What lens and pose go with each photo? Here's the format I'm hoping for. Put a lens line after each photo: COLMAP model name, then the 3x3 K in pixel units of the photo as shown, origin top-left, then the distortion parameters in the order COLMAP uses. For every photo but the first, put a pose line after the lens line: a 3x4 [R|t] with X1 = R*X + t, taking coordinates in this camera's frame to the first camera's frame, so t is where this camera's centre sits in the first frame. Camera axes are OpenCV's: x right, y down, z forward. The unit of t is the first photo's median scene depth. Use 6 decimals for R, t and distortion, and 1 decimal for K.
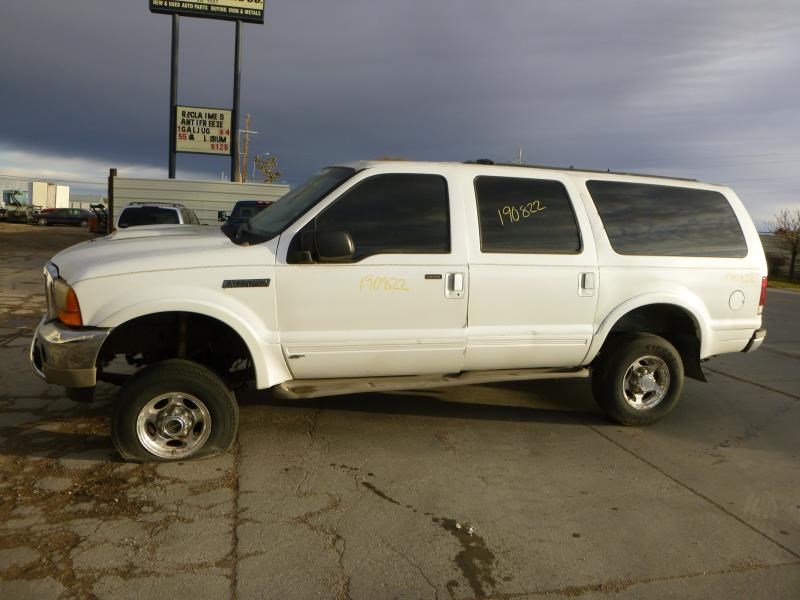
lens RADIAL K [[574.9, 0, 398.3], [0, 574.9, 299.2], [0, 0, 1]] dist [-0.055251, -0.004971]
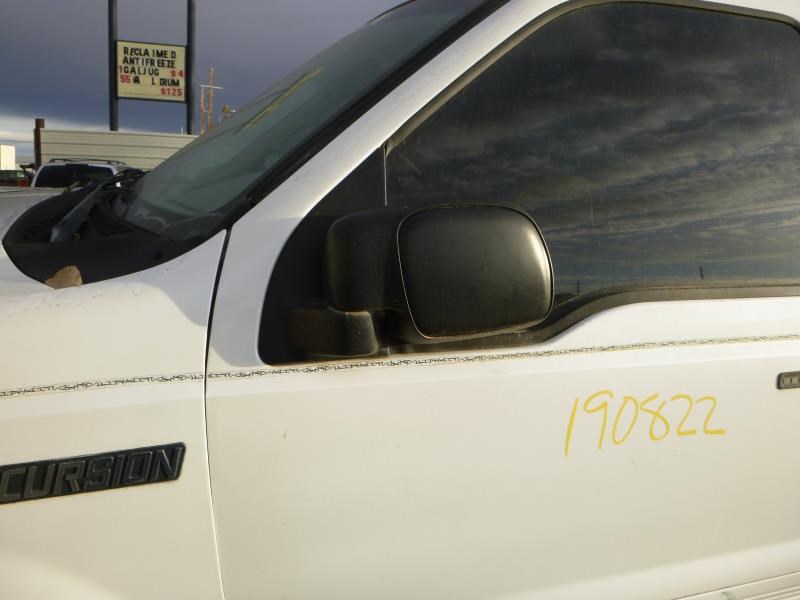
lens RADIAL K [[574.9, 0, 399.8], [0, 574.9, 301.2], [0, 0, 1]] dist [-0.055251, -0.004971]
pose [[0.998675, -0.010736, 0.050324, -0.029788], [0.007305, 0.997668, 0.067860, -0.019599], [-0.050935, -0.067403, 0.996425, 0.152764]]
